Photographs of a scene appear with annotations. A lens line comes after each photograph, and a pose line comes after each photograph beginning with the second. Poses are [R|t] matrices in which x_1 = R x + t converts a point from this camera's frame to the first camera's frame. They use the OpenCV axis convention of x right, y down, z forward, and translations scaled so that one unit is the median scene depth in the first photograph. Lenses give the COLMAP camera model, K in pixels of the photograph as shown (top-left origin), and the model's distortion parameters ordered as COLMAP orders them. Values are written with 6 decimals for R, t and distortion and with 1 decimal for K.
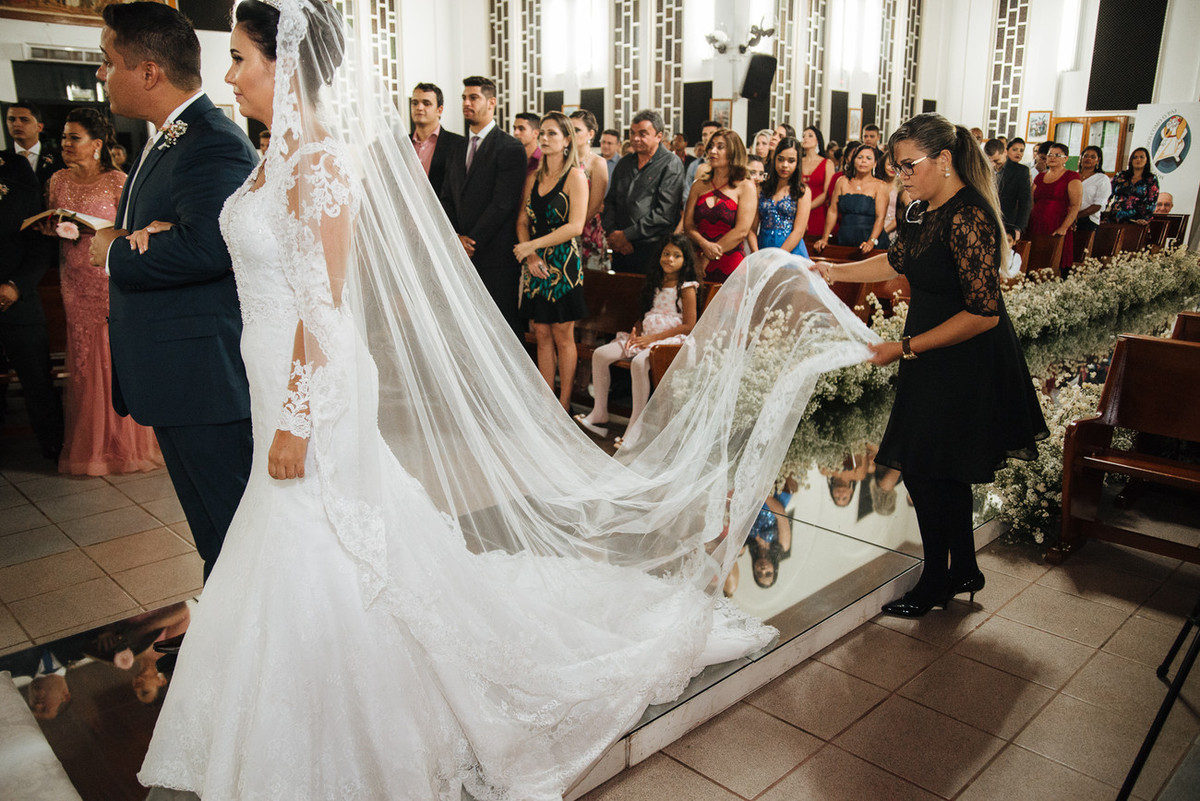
lens RADIAL K [[920.9, 0, 571.9], [0, 920.9, 410.9], [0, 0, 1]] dist [-0.085475, 0.058372]
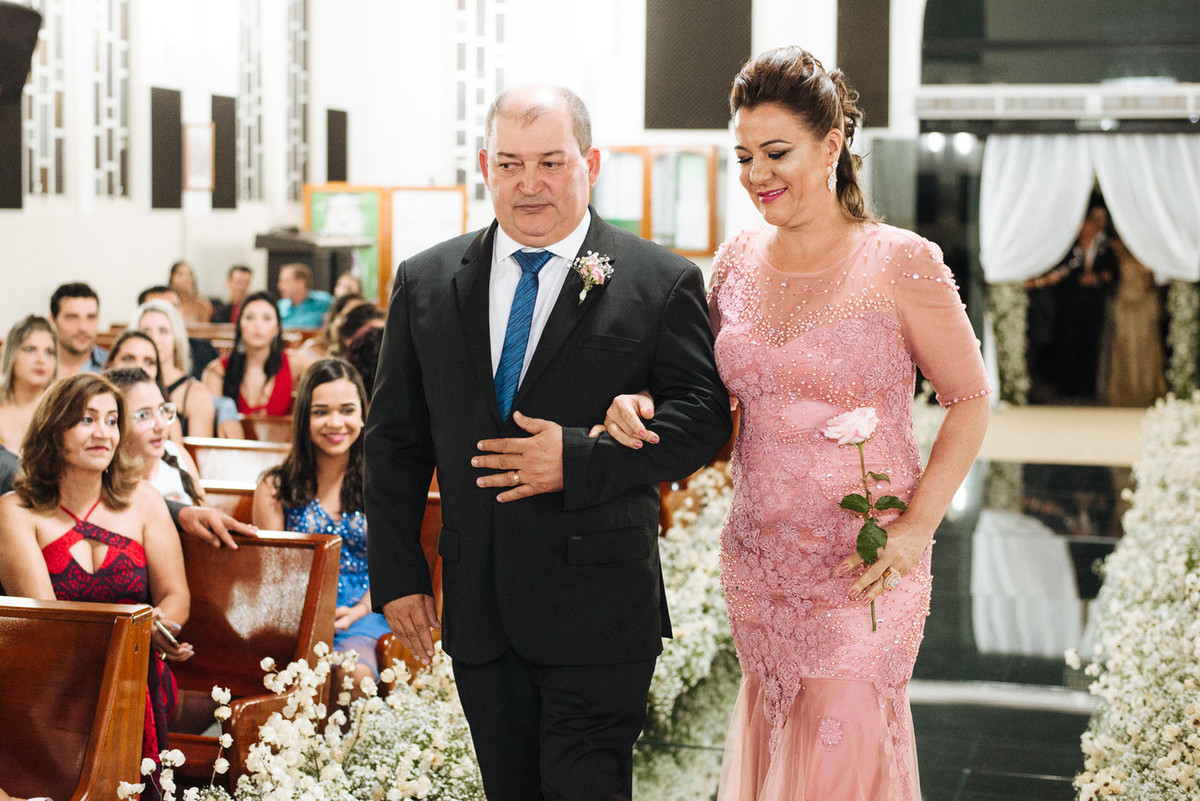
lens RADIAL K [[1929.8, 0, 524.7], [0, 1929.8, 330.4], [0, 0, 1]] dist [-0.094671, 0.000000]
pose [[0.877799, -0.021933, 0.478527, -0.019026], [0.123015, 0.975772, -0.180931, -0.032743], [-0.462965, 0.217687, 0.859230, 0.104806]]
